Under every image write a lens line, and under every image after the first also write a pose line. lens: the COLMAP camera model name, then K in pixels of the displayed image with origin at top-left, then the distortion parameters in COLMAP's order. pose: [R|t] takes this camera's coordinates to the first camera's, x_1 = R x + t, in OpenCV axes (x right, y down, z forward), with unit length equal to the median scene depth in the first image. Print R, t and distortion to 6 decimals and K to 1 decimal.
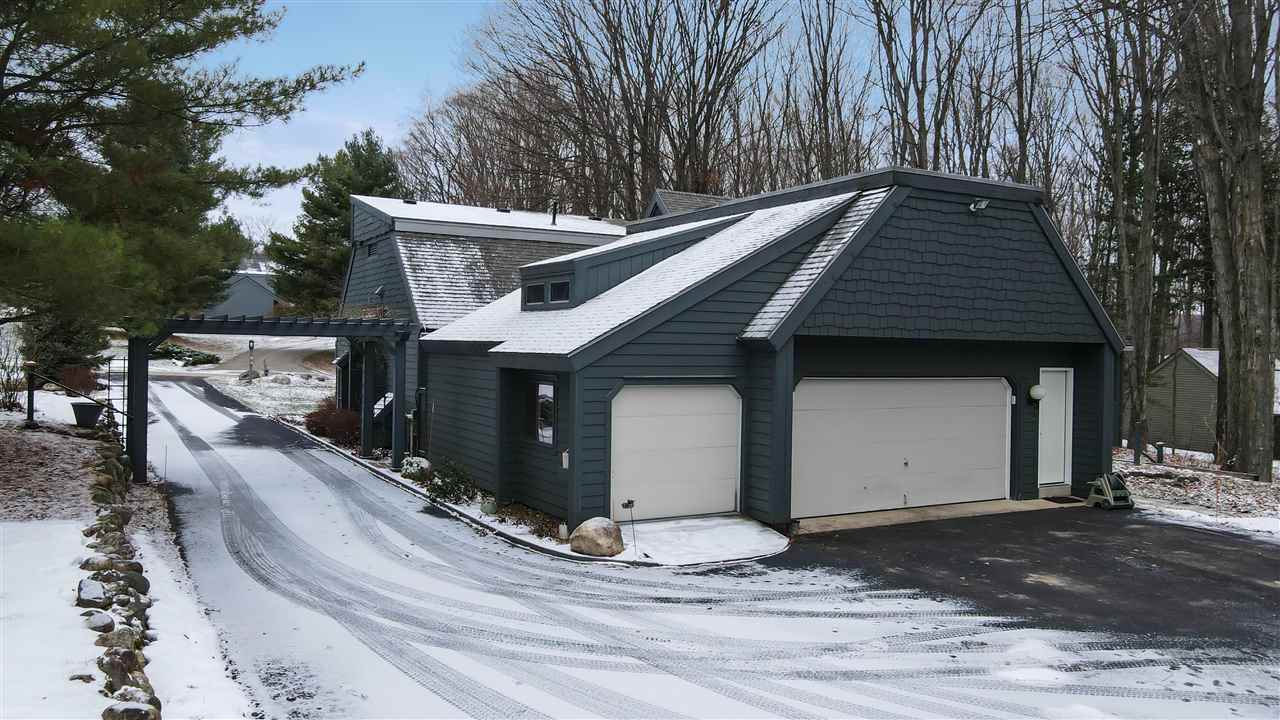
lens RADIAL K [[951.6, 0, 639.5], [0, 951.6, 360.3], [0, 0, 1]] dist [0.007971, 0.005569]
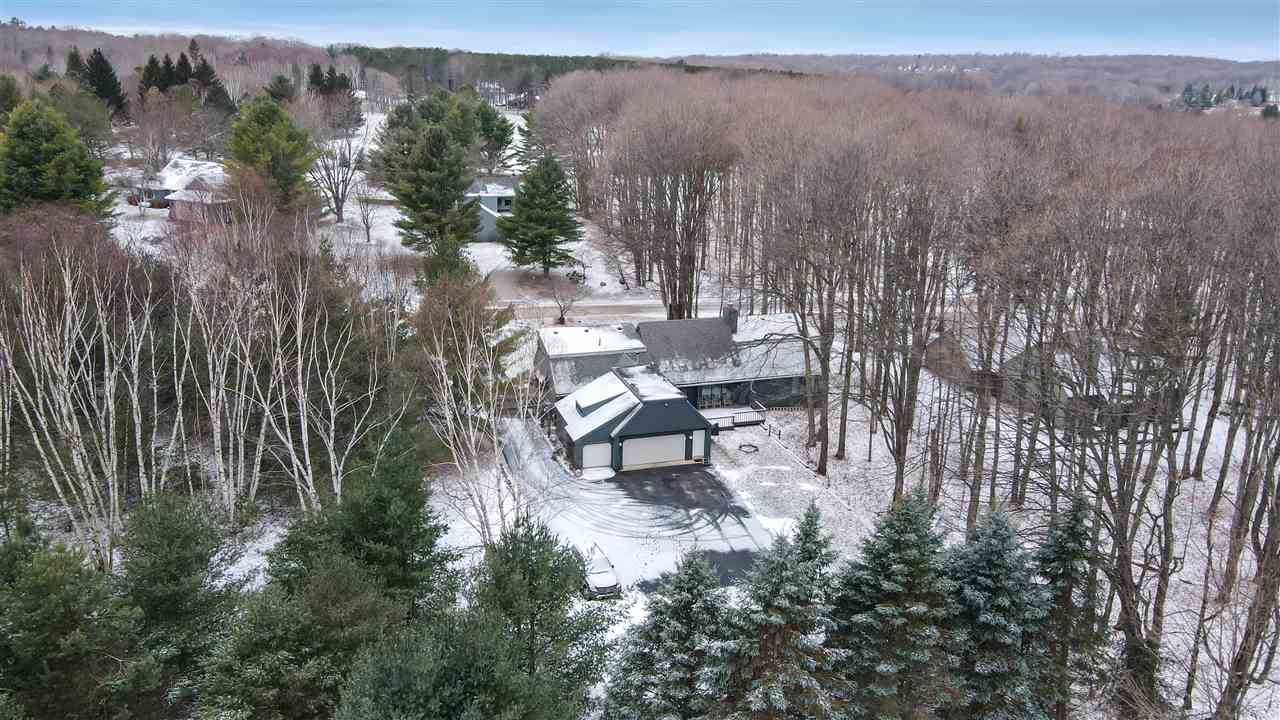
lens RADIAL K [[951.6, 0, 639.7], [0, 951.6, 359.7], [0, 0, 1]] dist [0.007971, 0.005569]
pose [[0.979805, 0.063898, -0.189469, 1.198564], [-0.010989, 0.963340, 0.268059, -1.776931], [0.199652, -0.260563, 0.944588, -3.684725]]
